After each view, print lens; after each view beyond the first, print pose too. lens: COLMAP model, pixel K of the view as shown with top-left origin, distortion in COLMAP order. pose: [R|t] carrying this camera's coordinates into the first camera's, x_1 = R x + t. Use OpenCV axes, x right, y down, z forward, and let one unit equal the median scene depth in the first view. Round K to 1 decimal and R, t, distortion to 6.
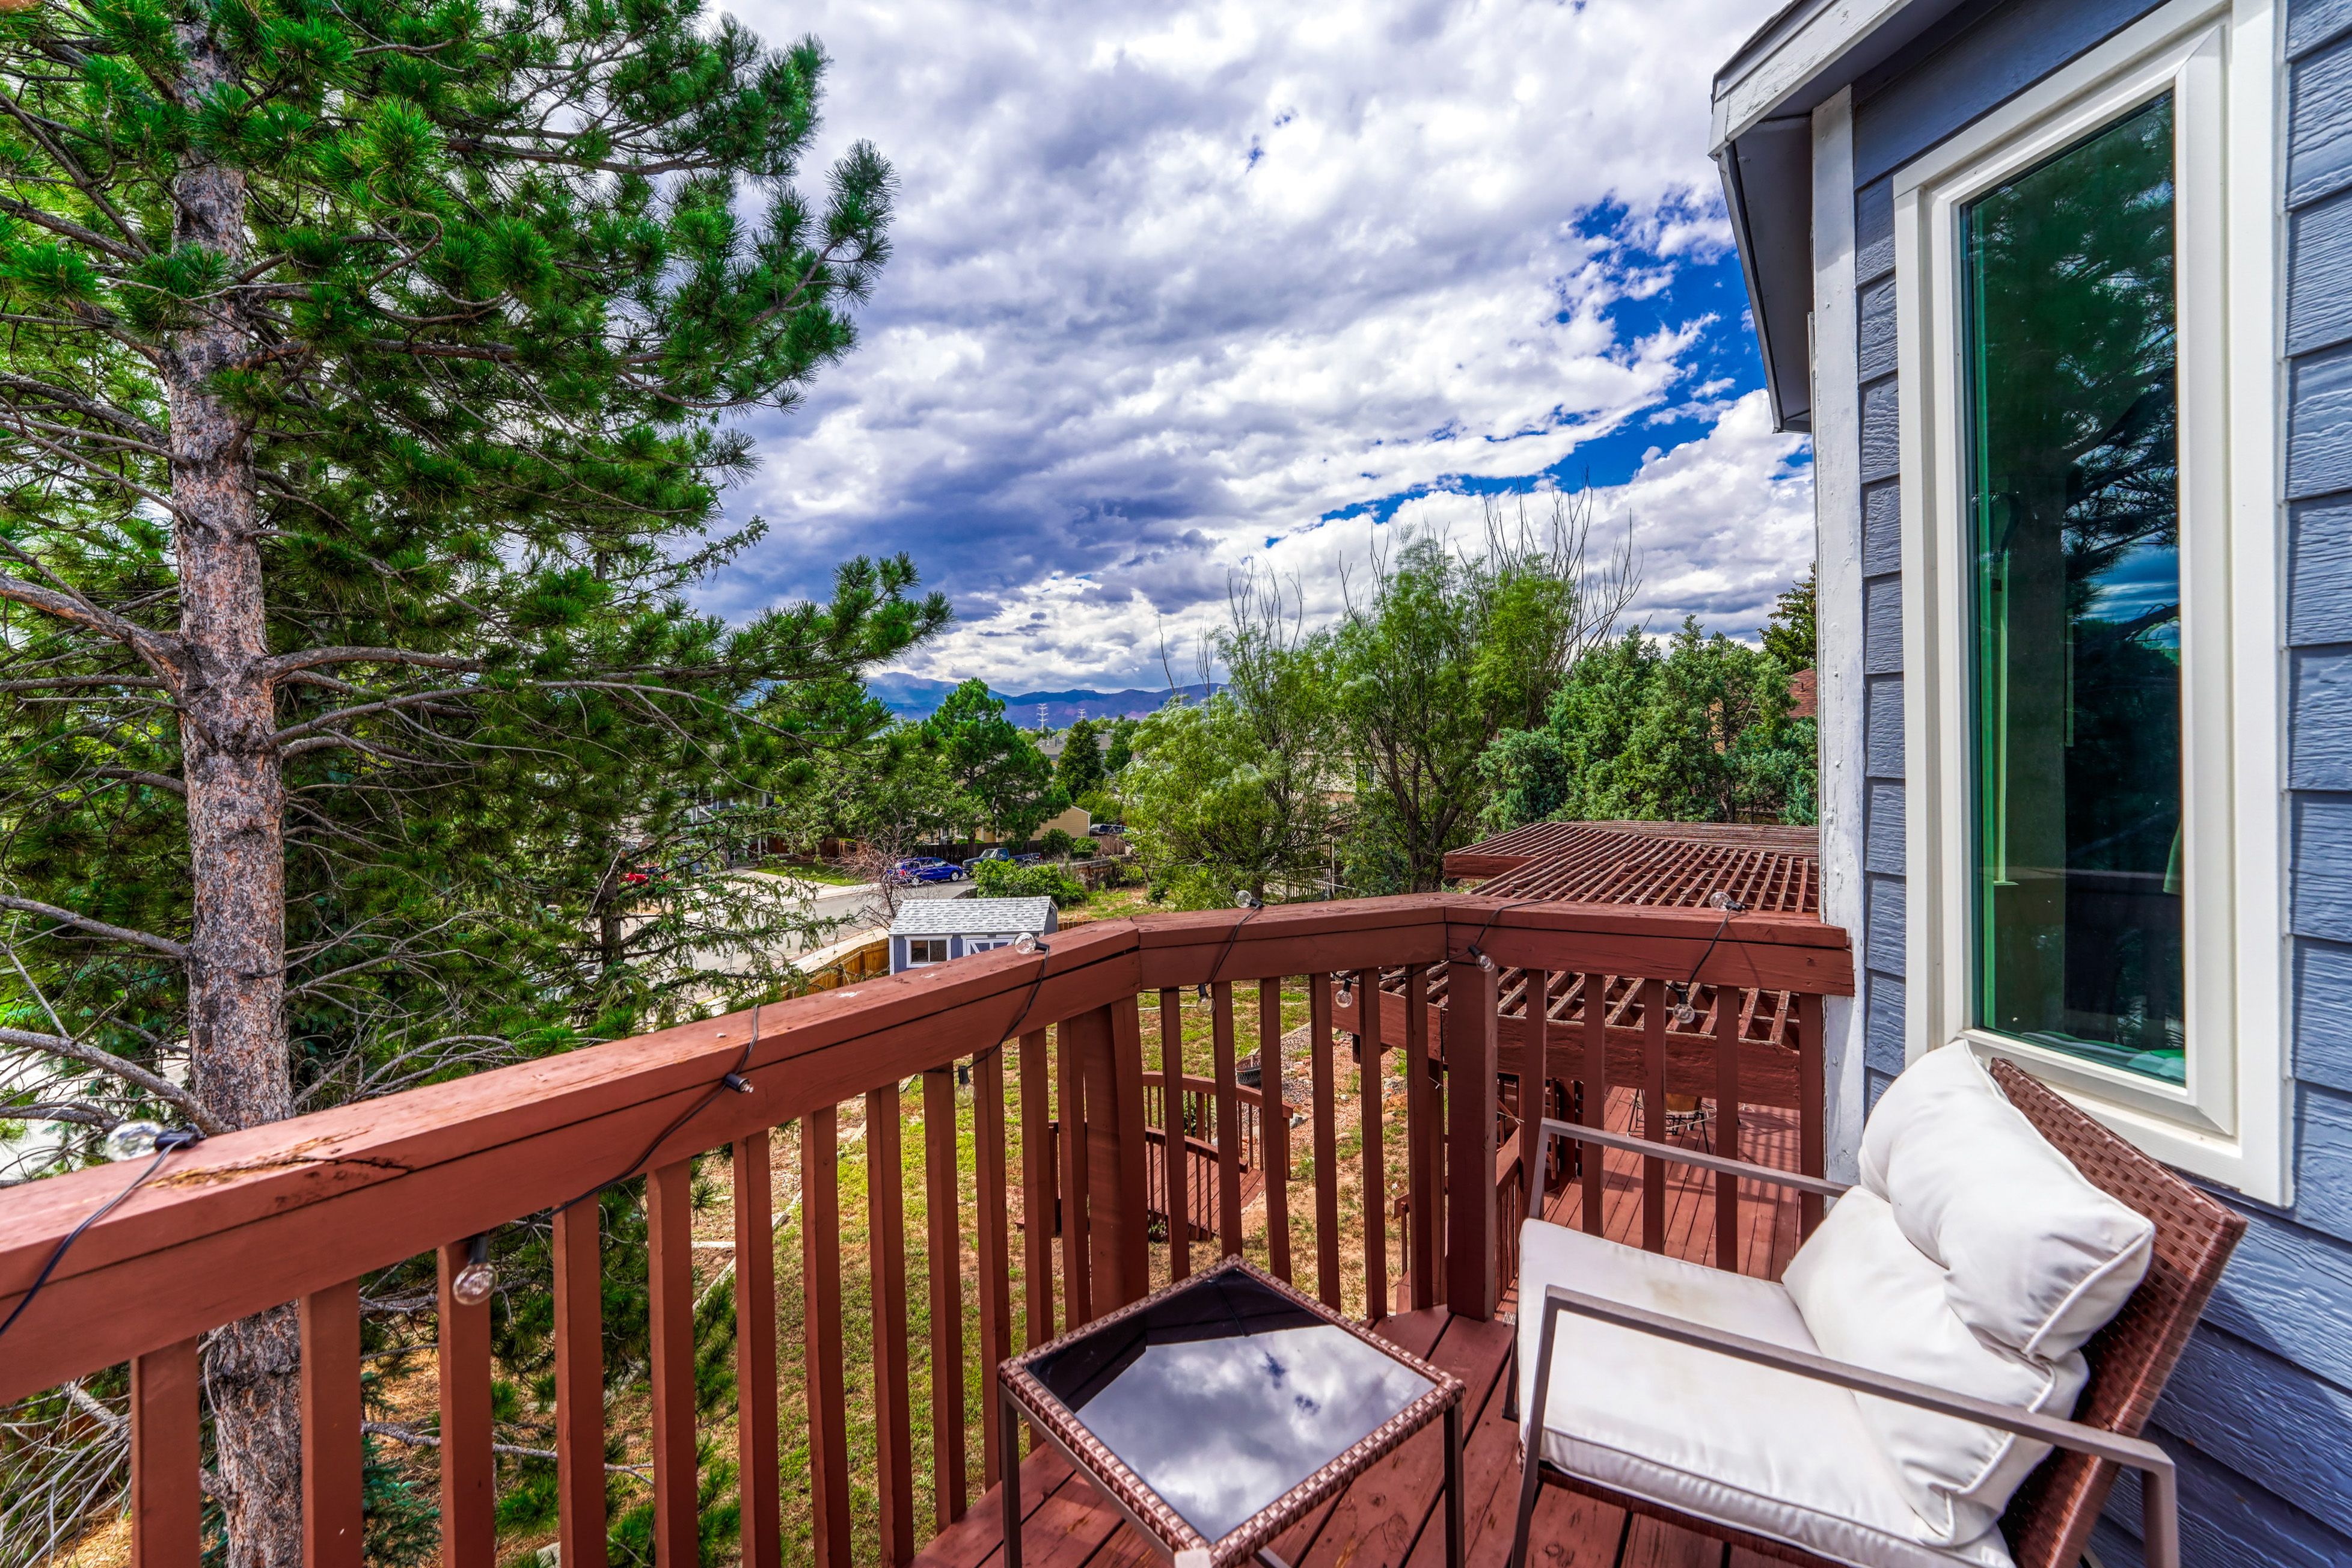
lens RADIAL K [[961.4, 0, 1190.4], [0, 961.4, 741.2], [0, 0, 1]] dist [-0.000386, 0.000042]
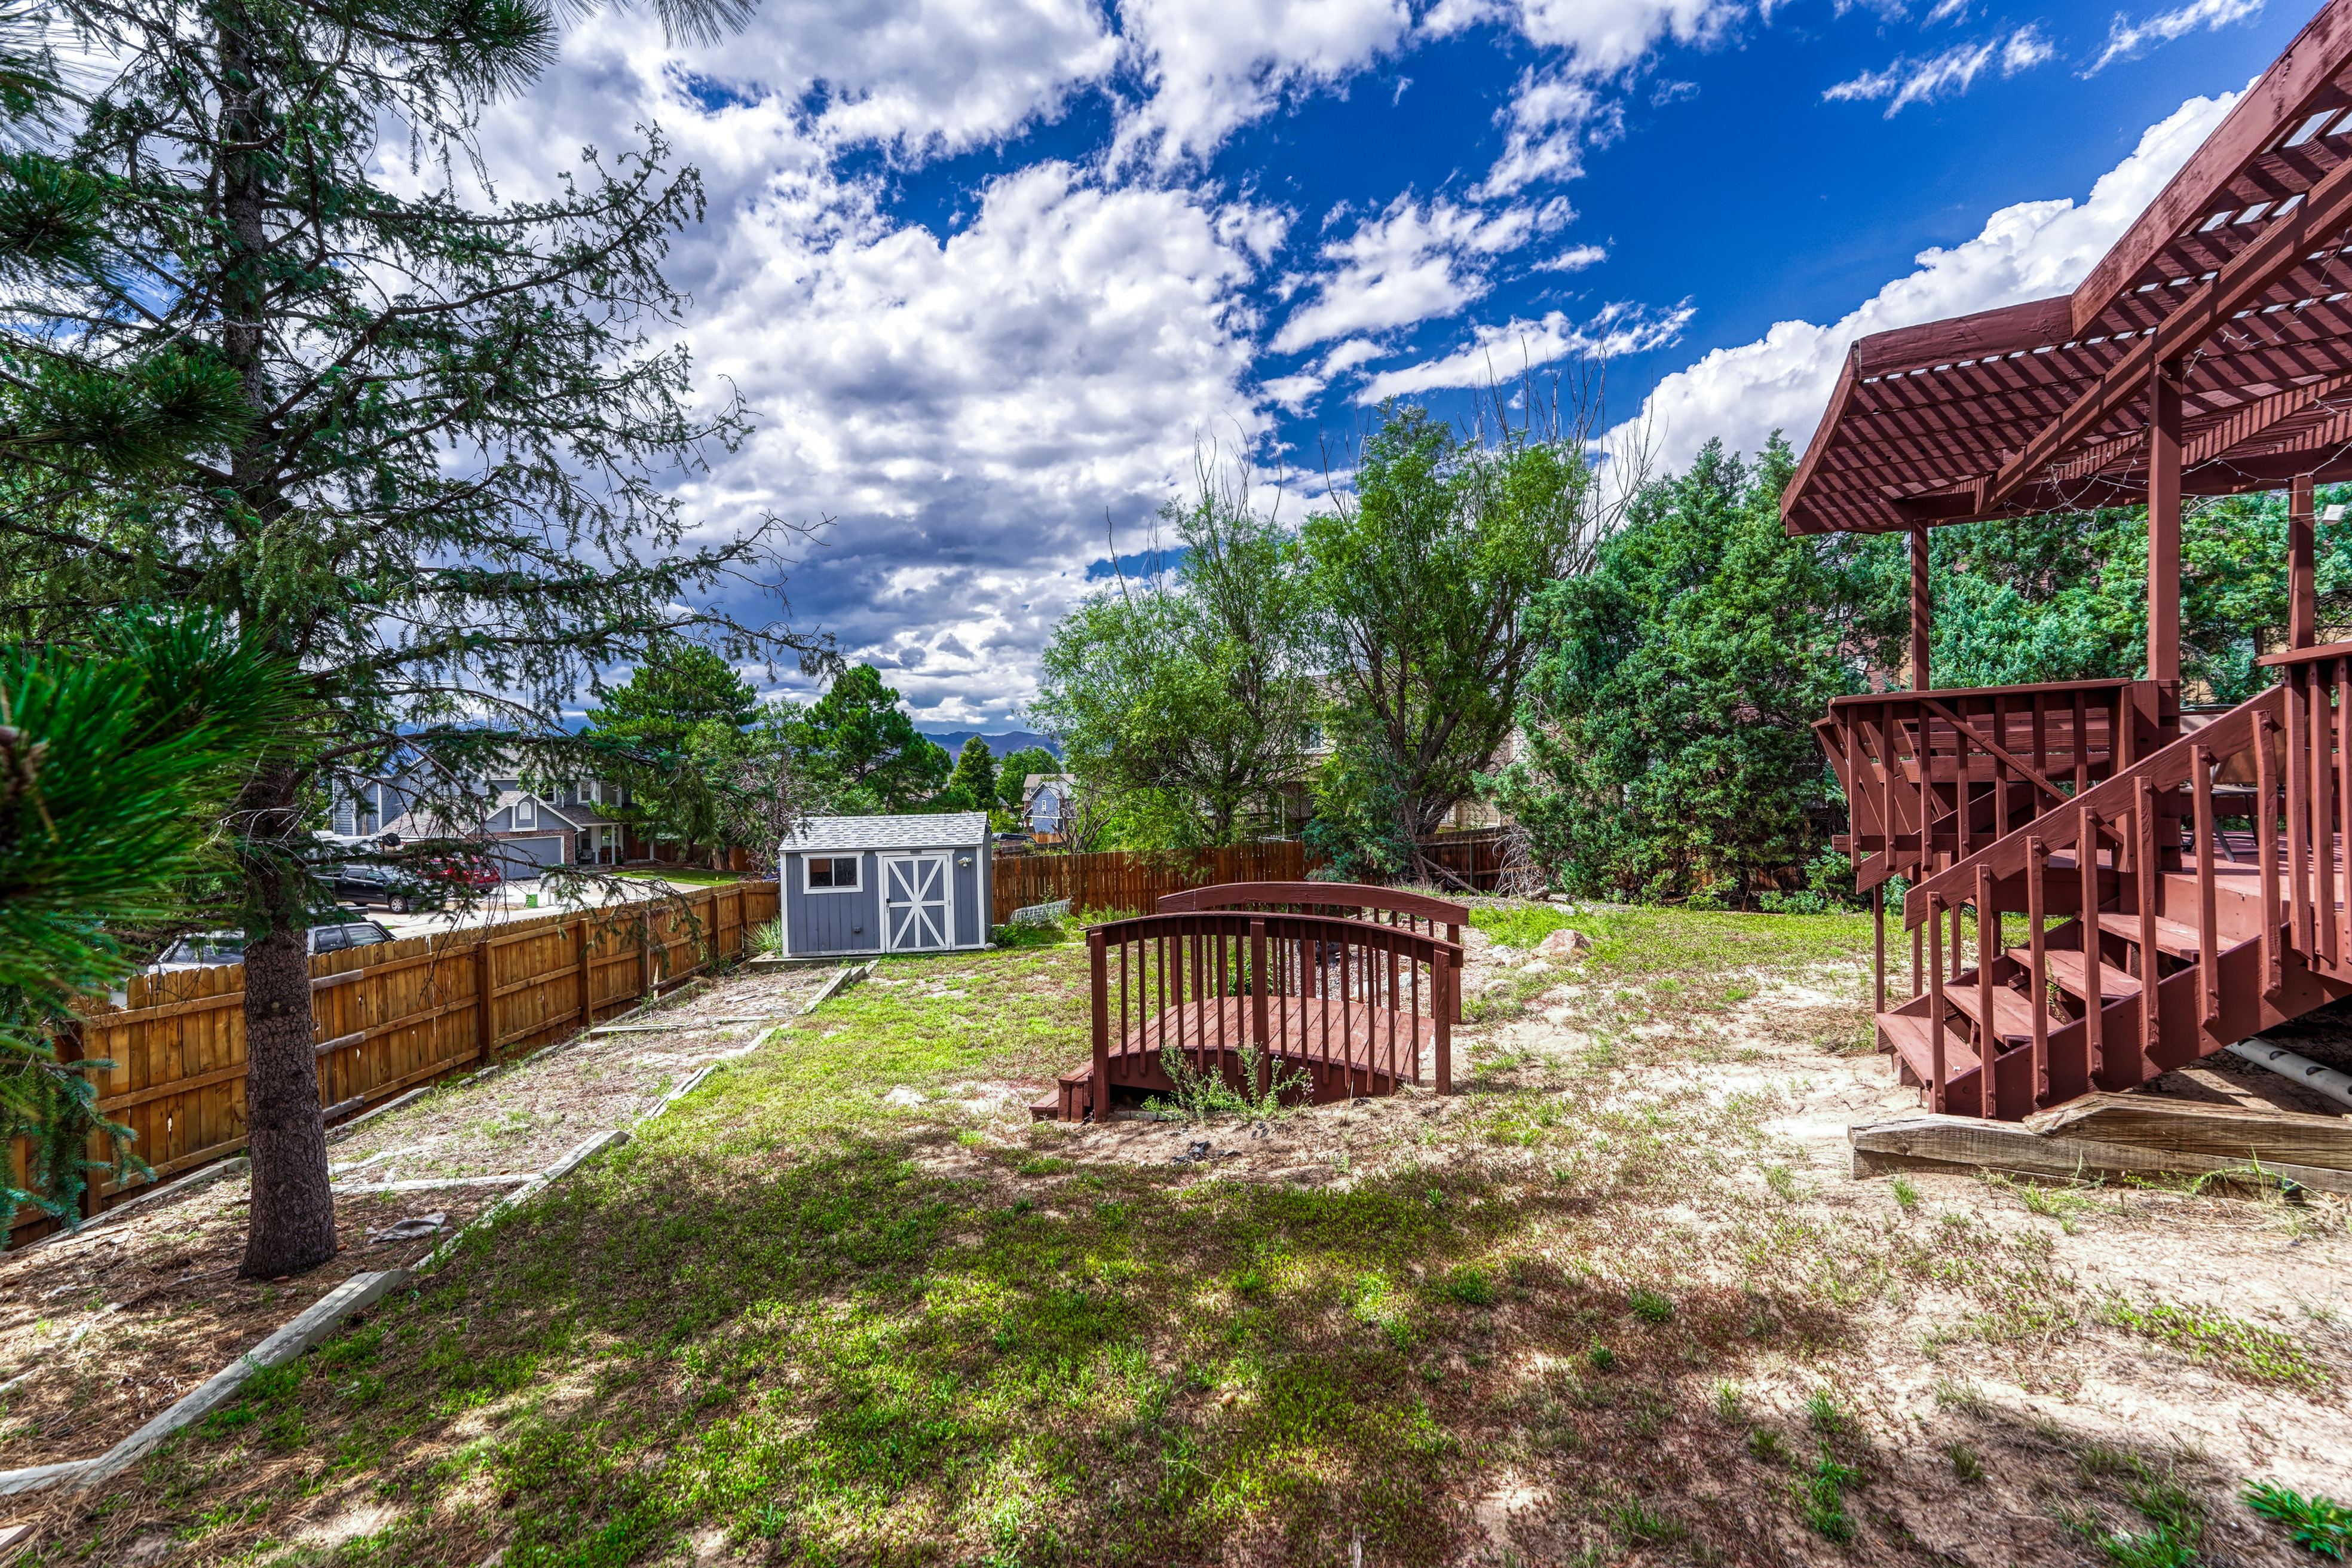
lens RADIAL K [[943.6, 0, 1176.0], [0, 943.6, 784.0], [0, 0, 1]] dist [0.000490, 0.000319]
pose [[0.993869, -0.003416, 0.110510, -0.078740], [0.004635, 0.999931, -0.010769, 0.155979], [-0.110466, 0.011215, 0.993817, 0.201213]]
